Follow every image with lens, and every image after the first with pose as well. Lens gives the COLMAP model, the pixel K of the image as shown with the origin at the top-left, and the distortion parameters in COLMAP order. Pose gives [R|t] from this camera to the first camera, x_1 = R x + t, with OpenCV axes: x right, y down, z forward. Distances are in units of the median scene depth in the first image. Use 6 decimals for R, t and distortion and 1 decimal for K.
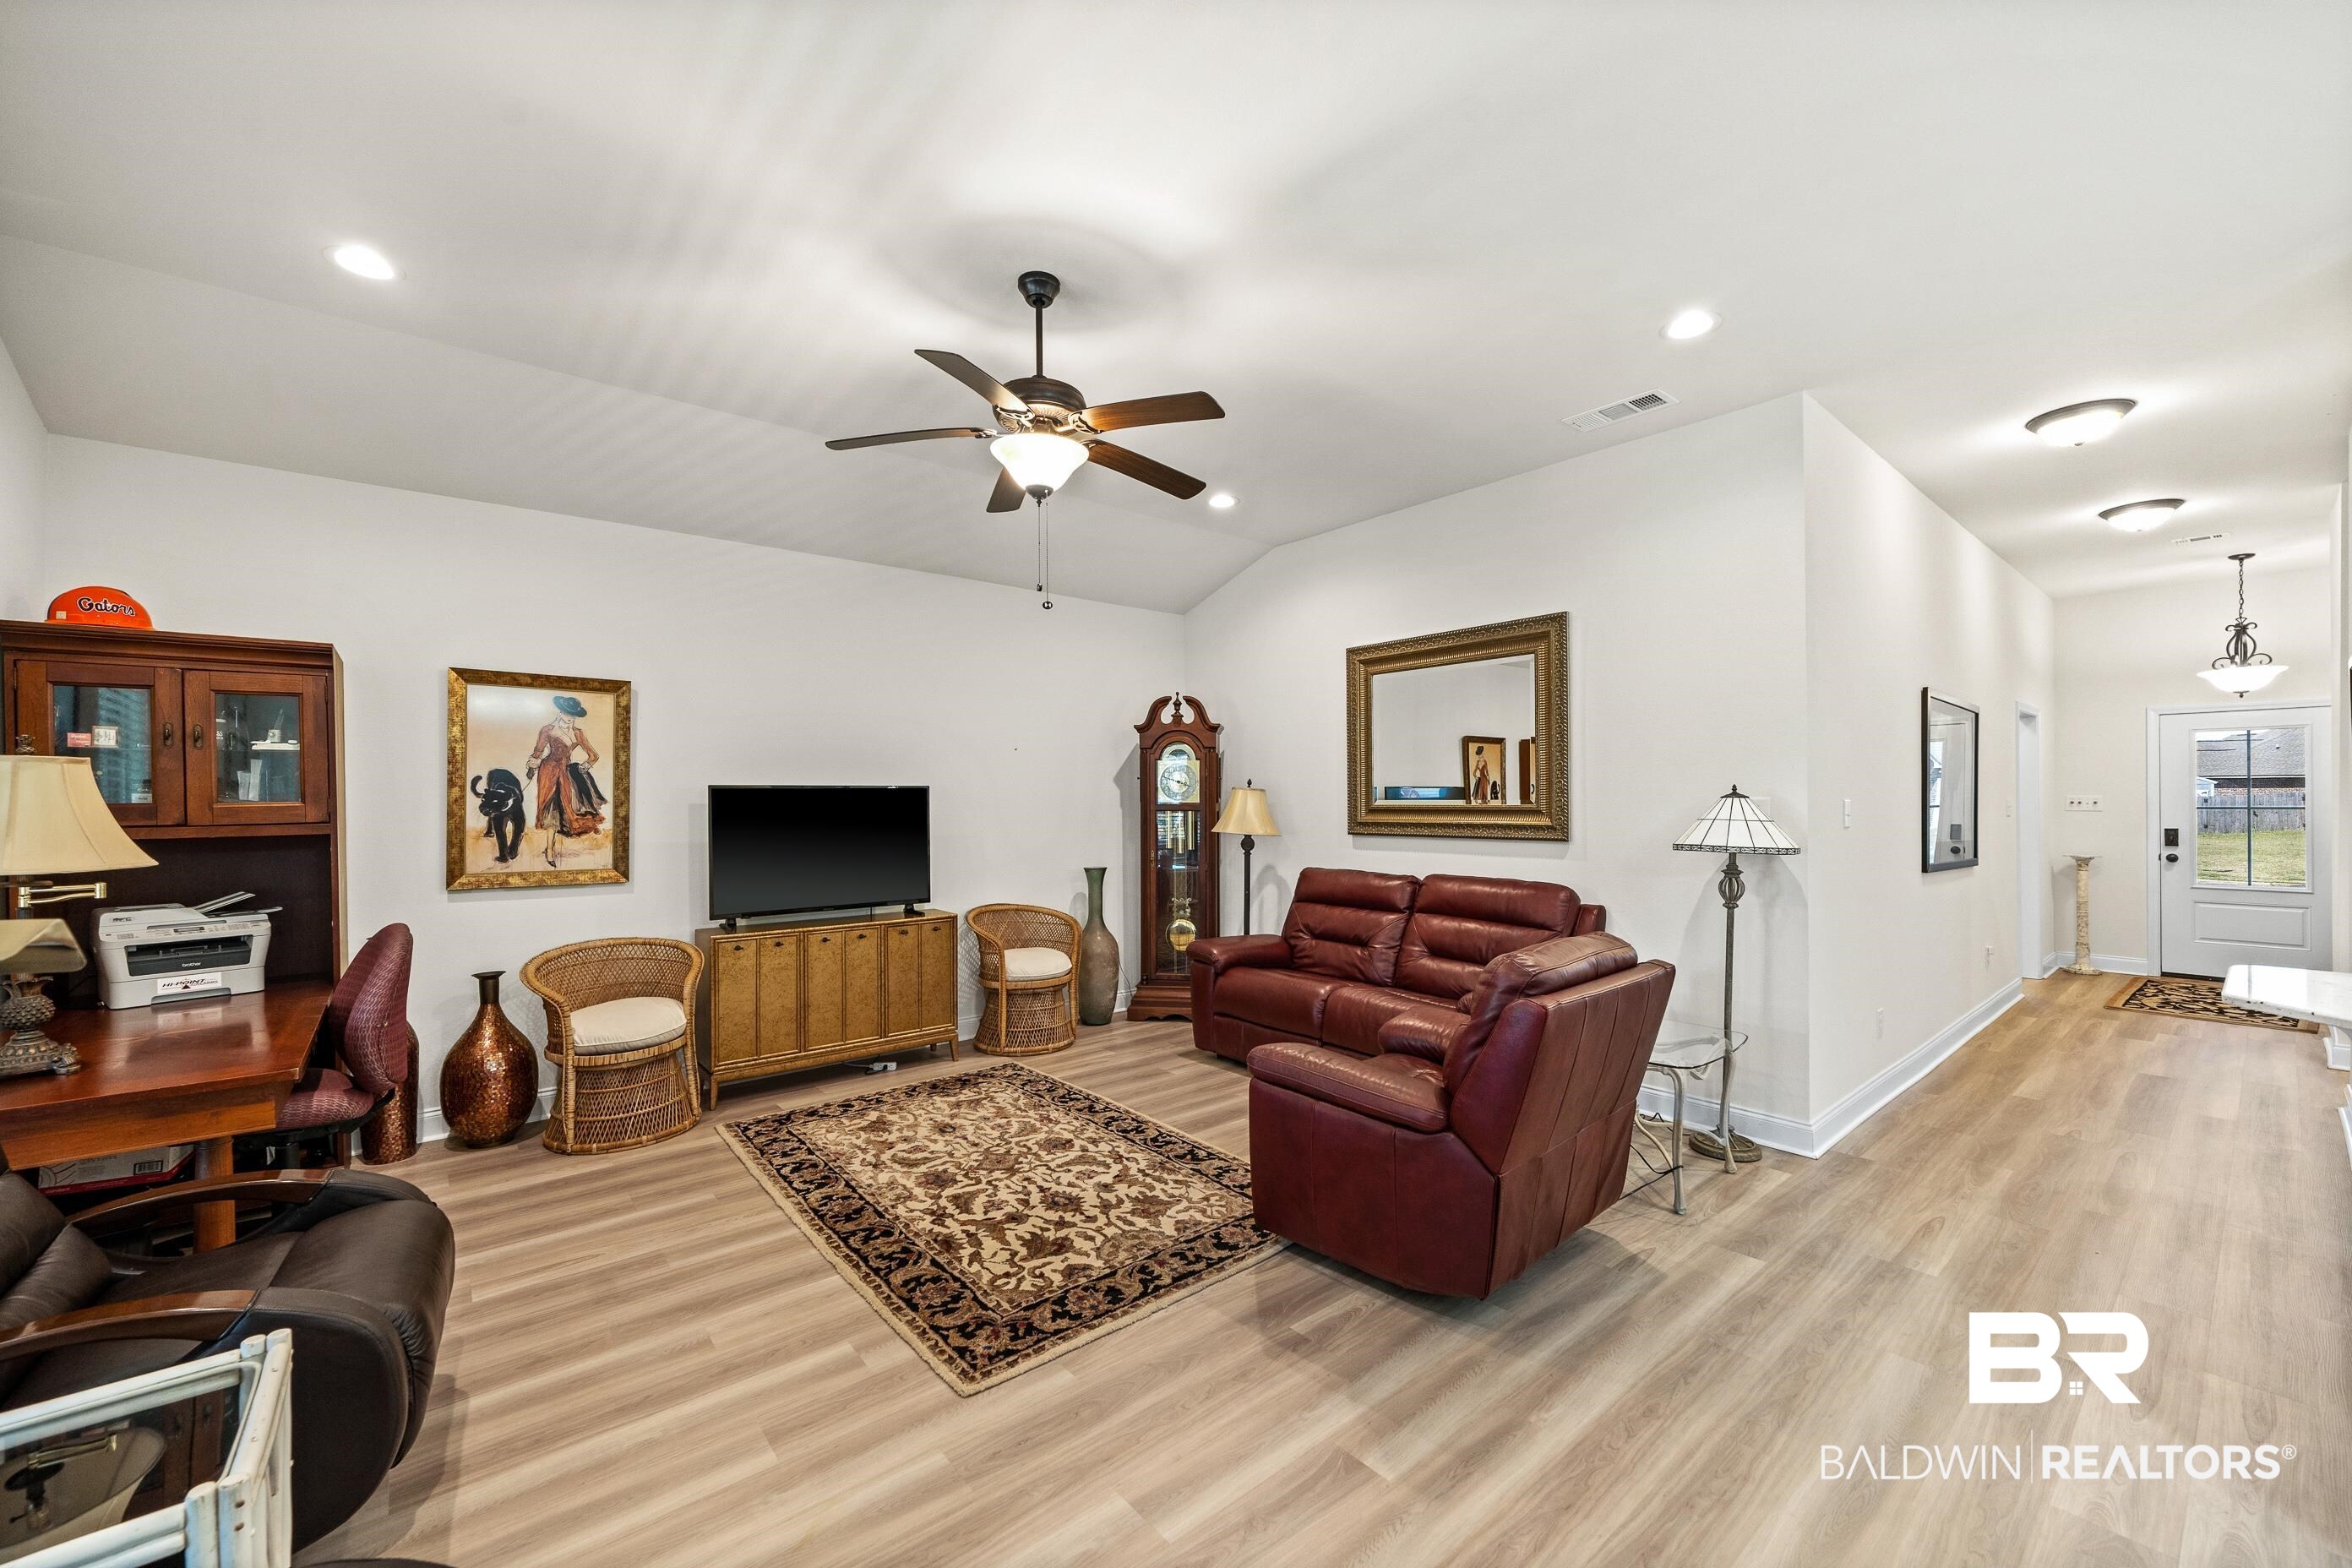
lens RADIAL K [[934.2, 0, 1168.2], [0, 934.2, 800.1], [0, 0, 1]] dist [-0.001035, -0.000361]
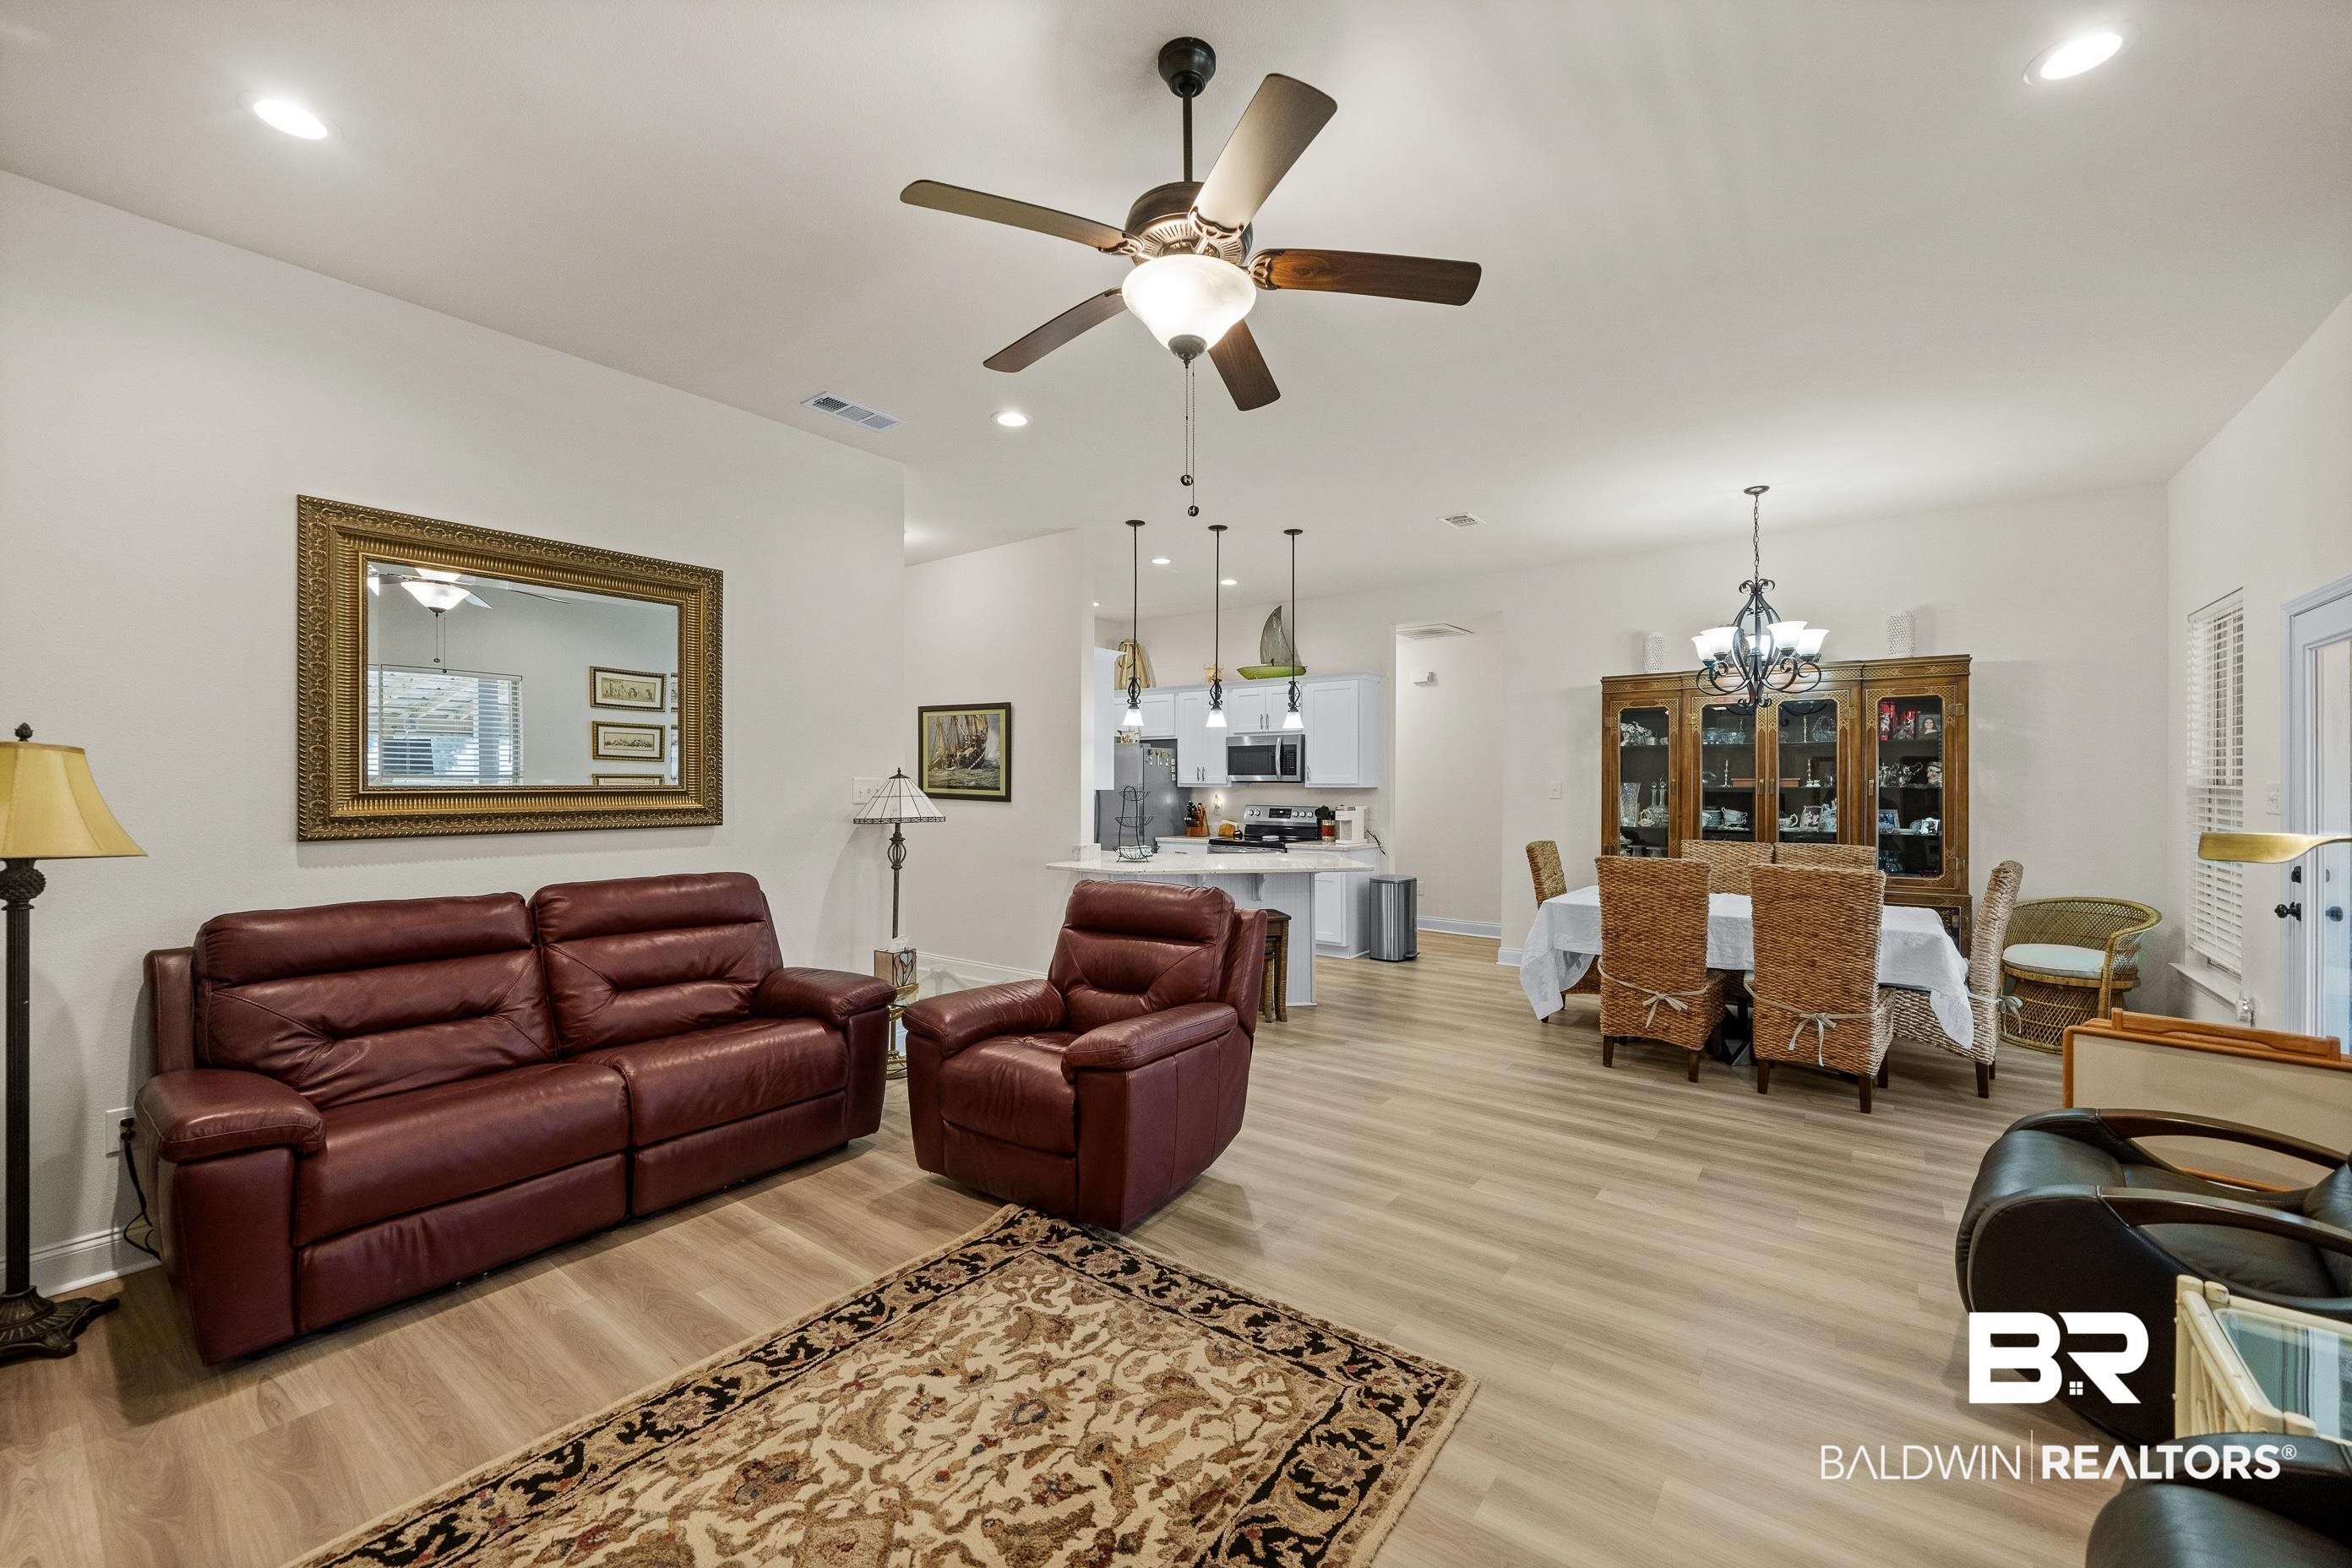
lens RADIAL K [[934.2, 0, 1183.3], [0, 934.2, 791.3], [0, 0, 1]] dist [-0.001035, -0.000361]
pose [[-0.246397, -0.007332, 0.969141, -0.619568], [0.001315, 0.999968, 0.007899, 0.004936], [-0.969168, 0.003220, -0.246379, 0.875121]]
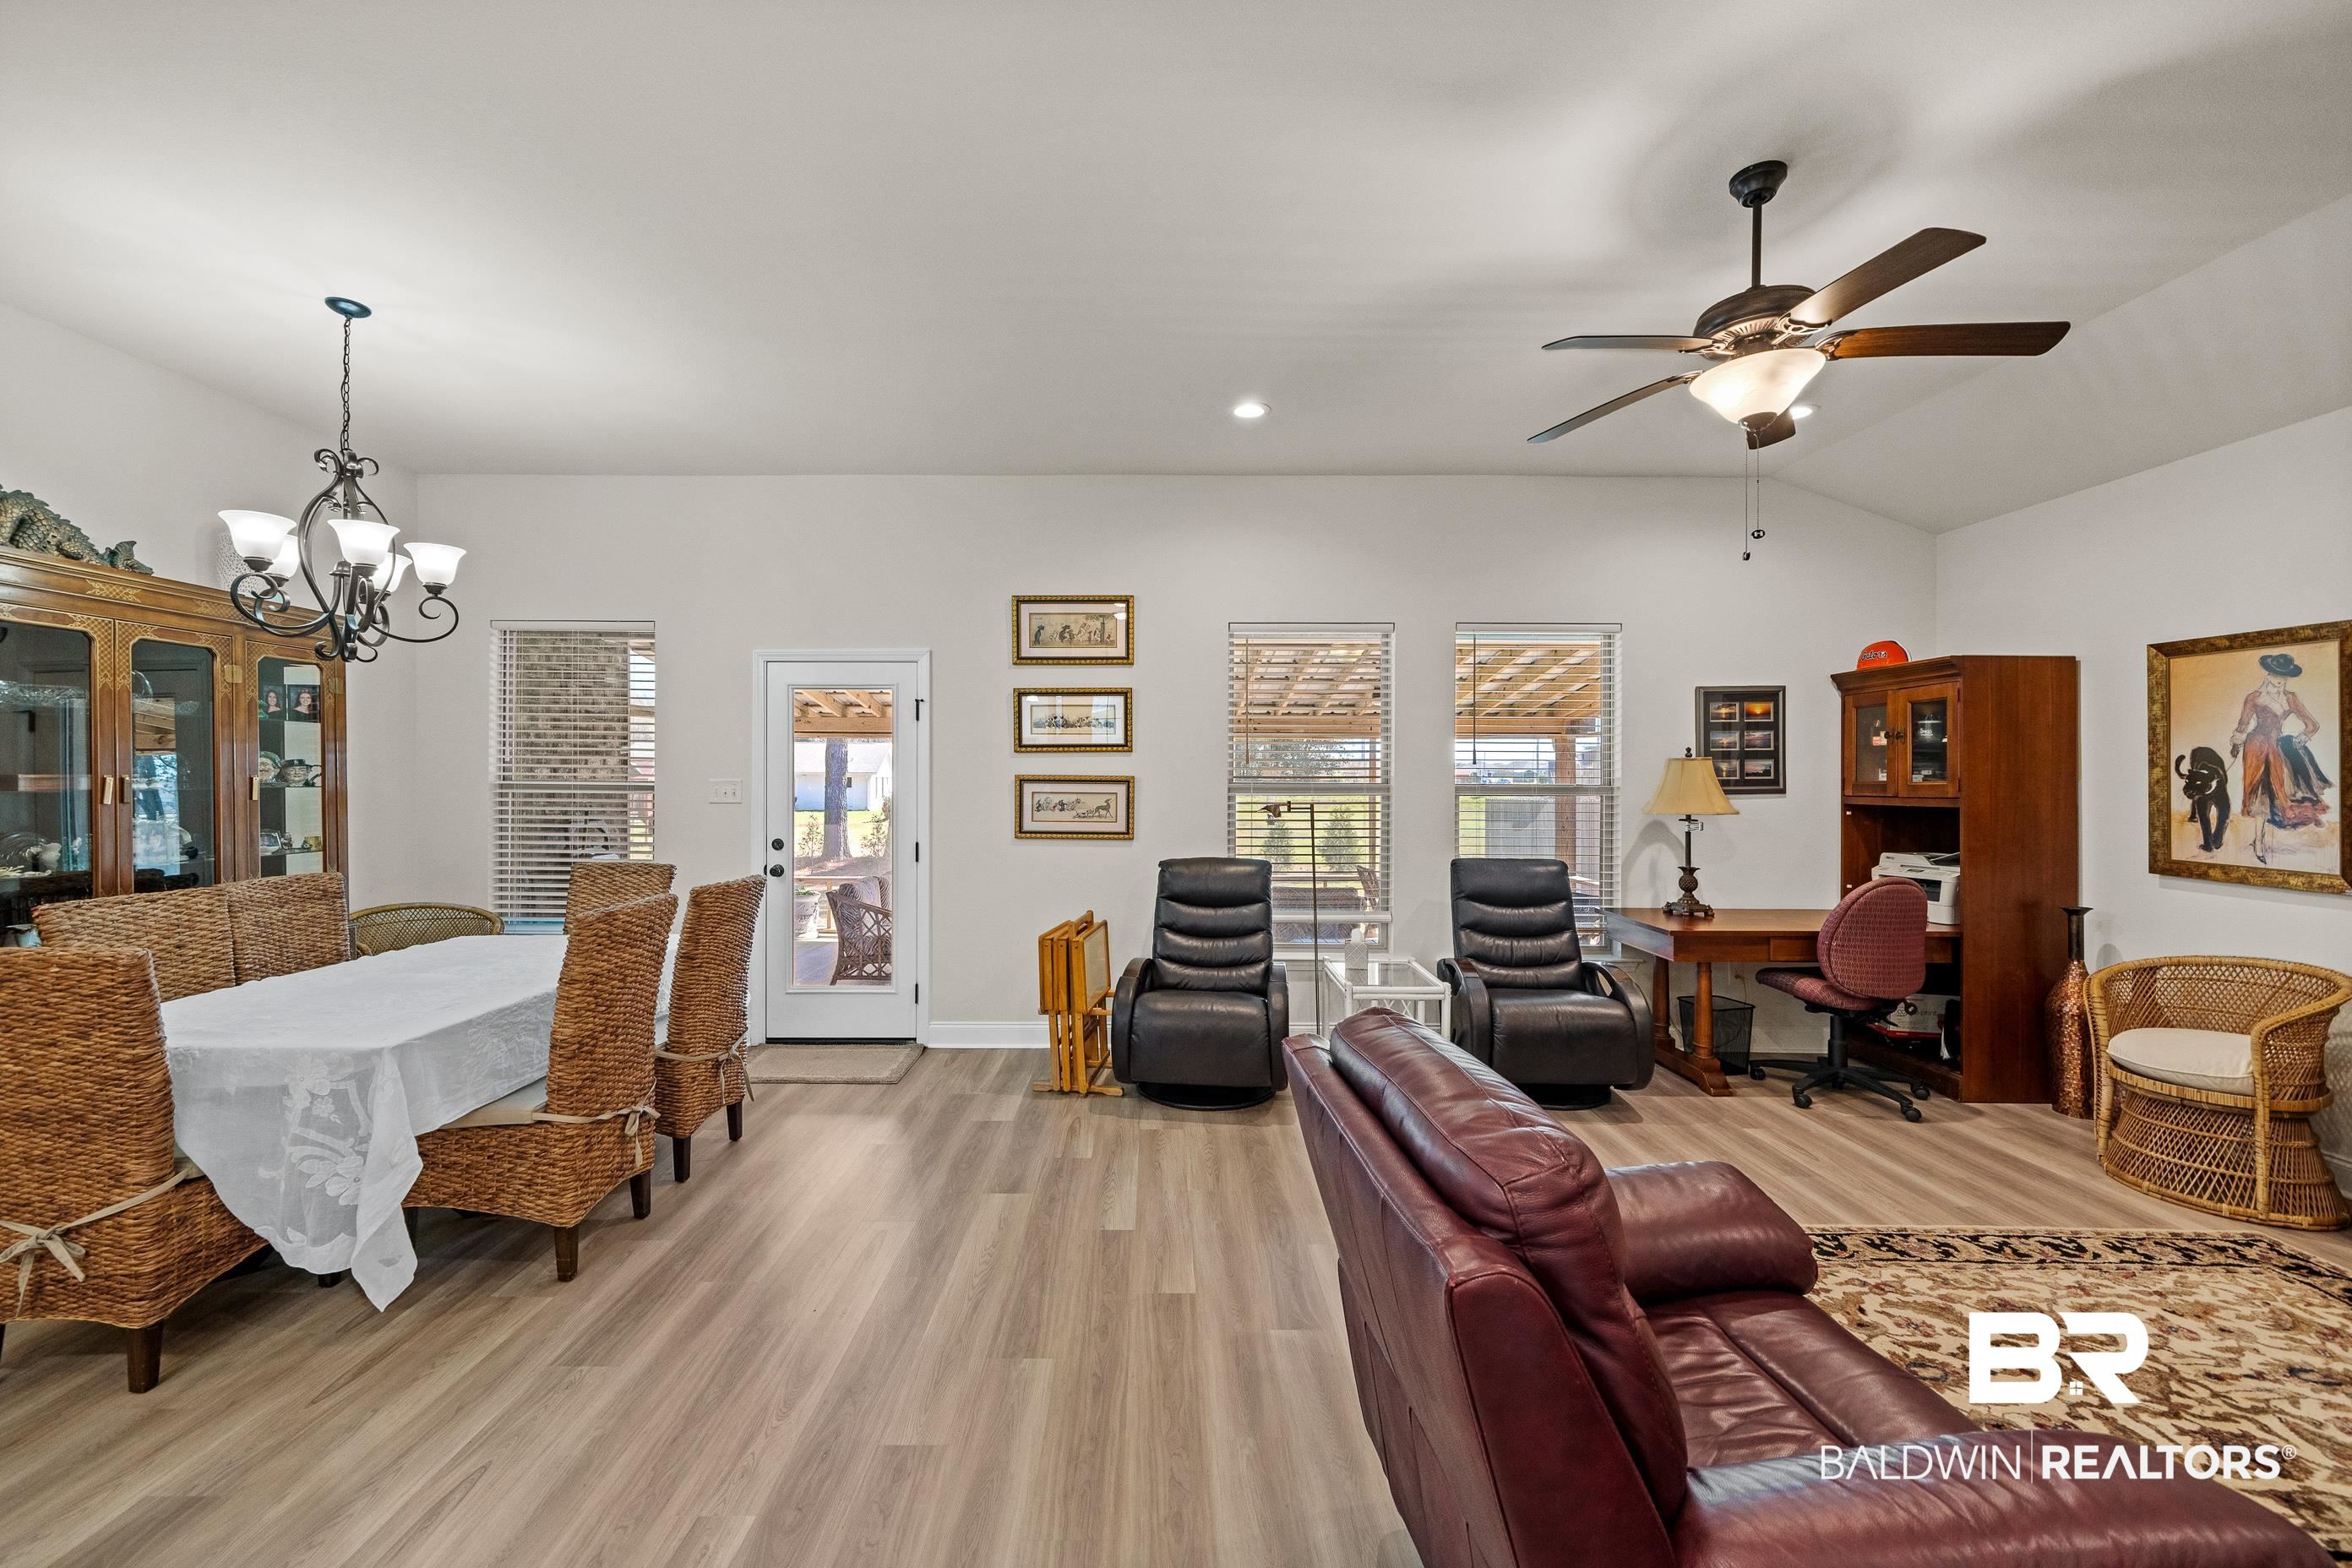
lens RADIAL K [[934.2, 0, 1163.6], [0, 934.2, 777.8], [0, 0, 1]] dist [-0.001035, -0.000361]
pose [[-0.629476, 0.005054, -0.777004, 0.638442], [-0.000708, 0.999975, 0.007078, -0.009684], [0.777020, 0.005006, -0.629456, 0.825052]]
